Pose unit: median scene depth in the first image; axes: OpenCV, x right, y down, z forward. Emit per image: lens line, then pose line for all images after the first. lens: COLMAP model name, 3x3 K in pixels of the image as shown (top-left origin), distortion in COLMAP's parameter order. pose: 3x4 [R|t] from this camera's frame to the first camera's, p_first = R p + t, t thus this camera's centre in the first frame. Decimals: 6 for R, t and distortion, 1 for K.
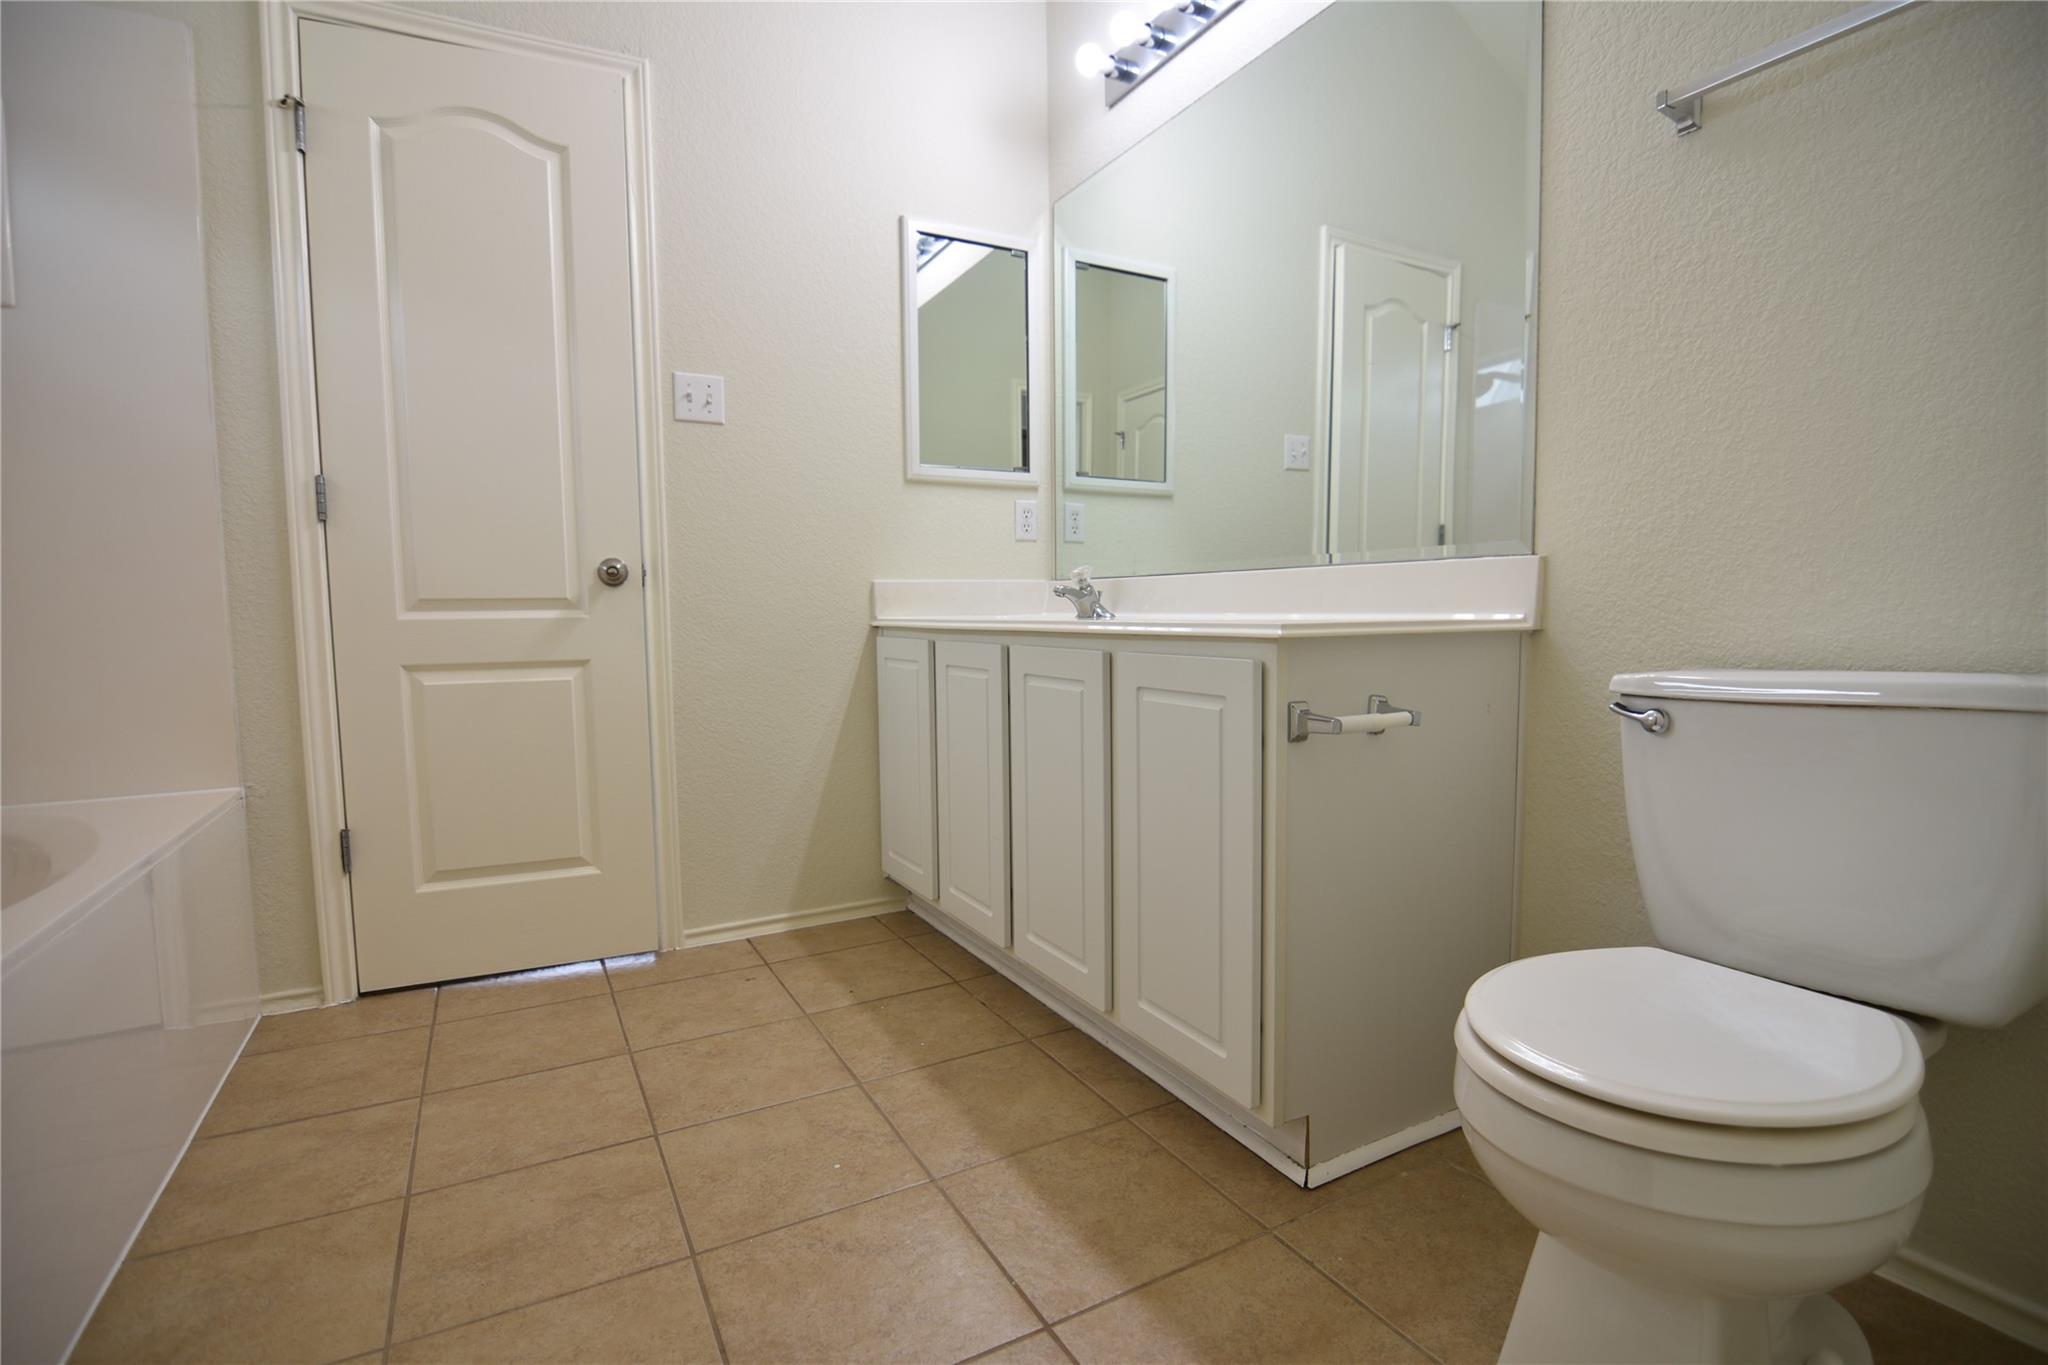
lens RADIAL K [[980.0, 0, 1042.1], [0, 980.0, 688.2], [0, 0, 1]] dist [-0.004487, -0.012220]
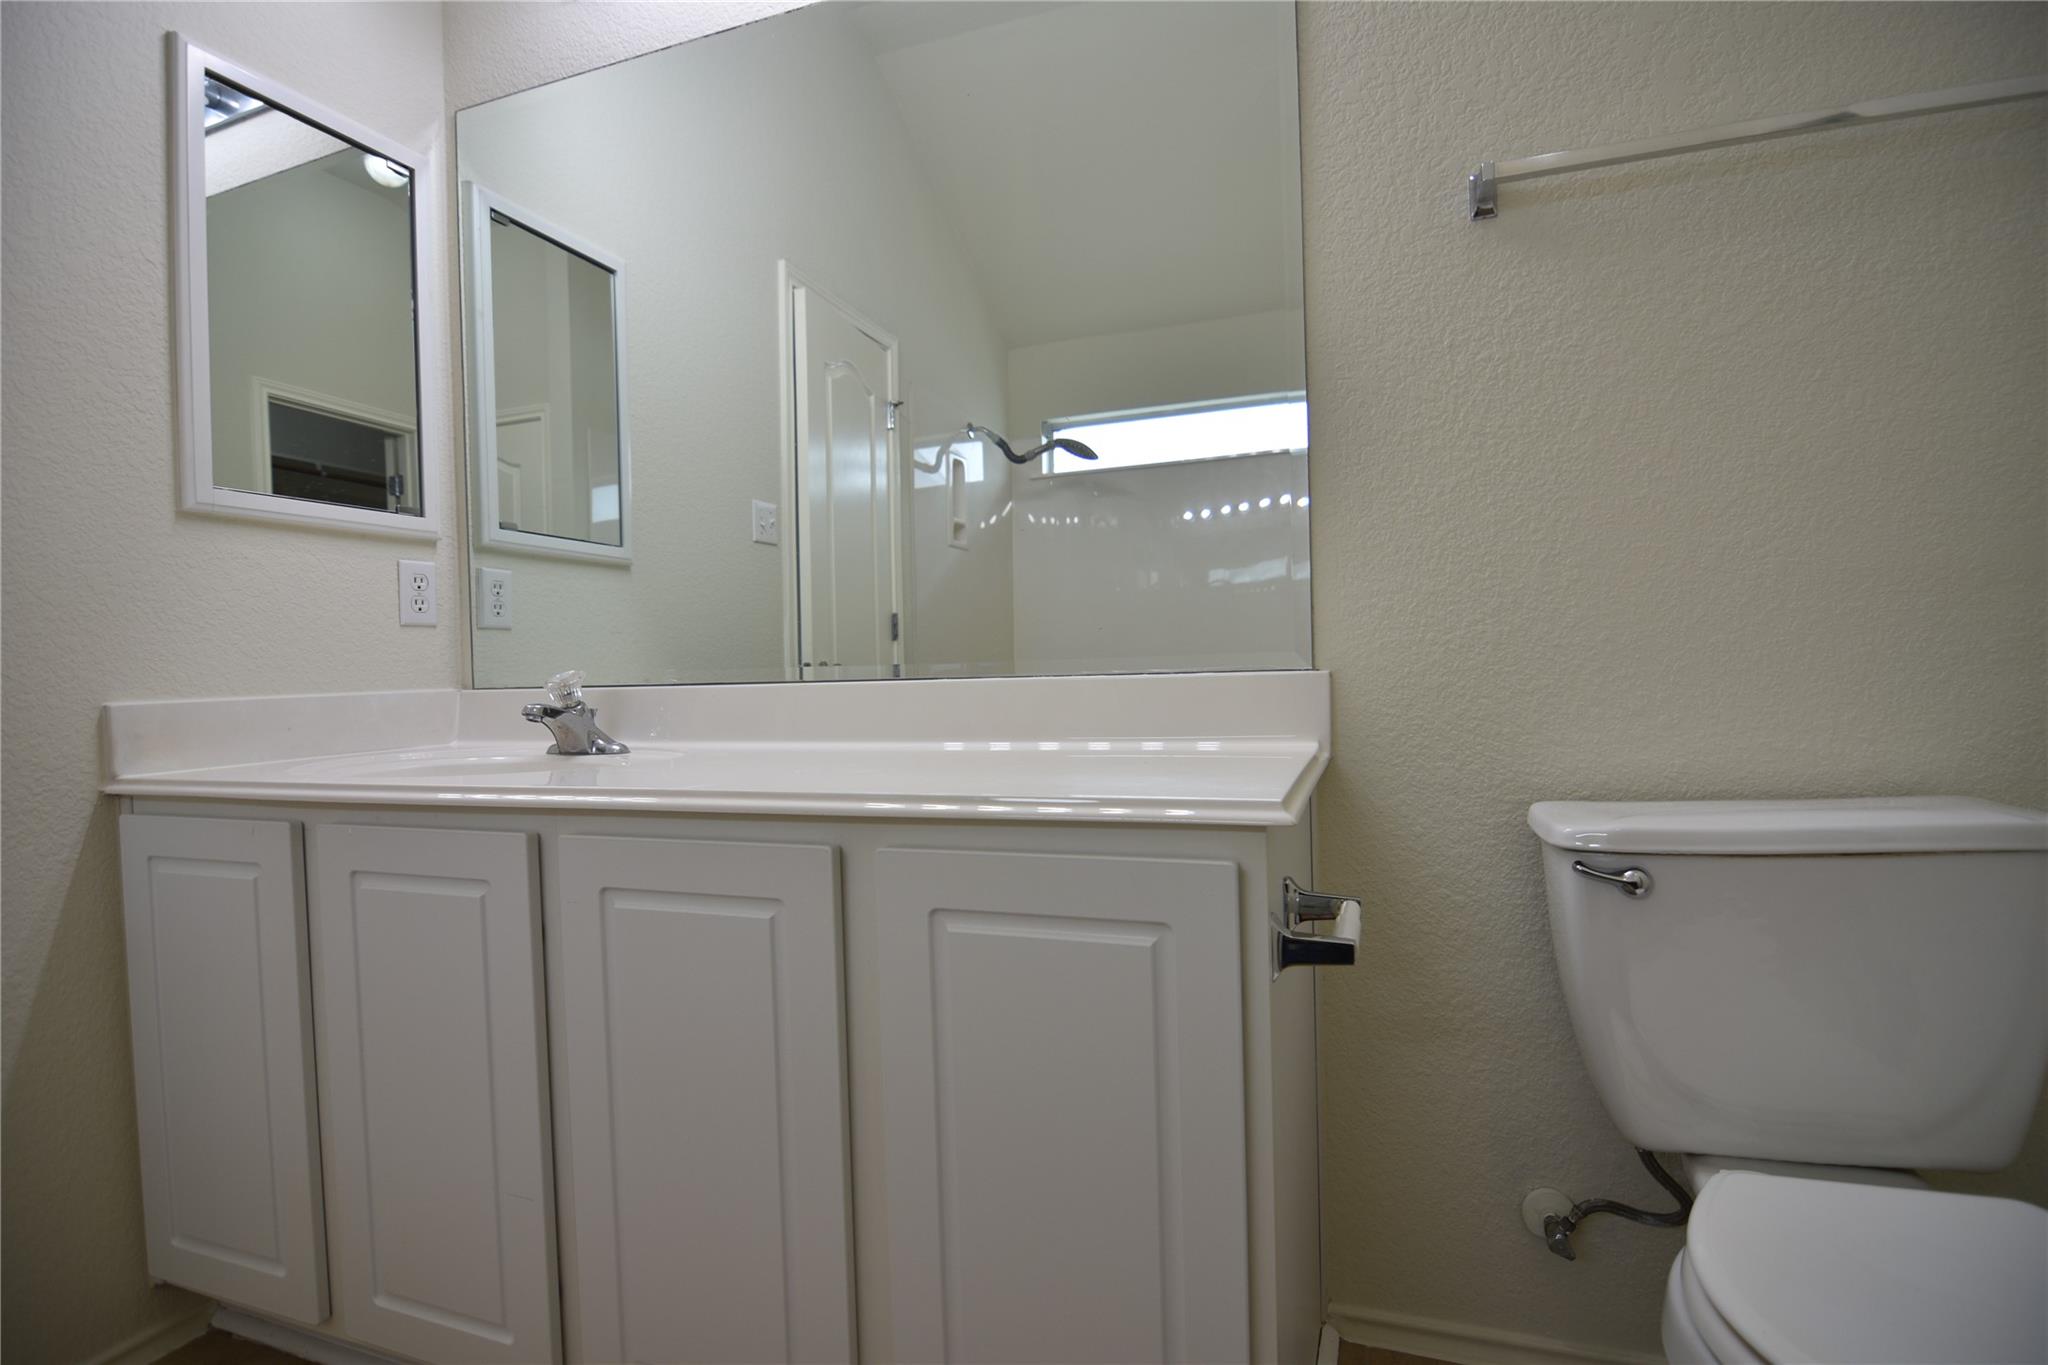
lens RADIAL K [[973.1, 0, 1042.2], [0, 973.1, 690.0], [0, 0, 1]] dist [-0.003574, -0.015646]
pose [[0.751137, -0.025558, 0.659651, -0.133995], [0.073793, 0.996238, -0.045428, -0.058372], [-0.656009, 0.082800, 0.750198, 0.313163]]
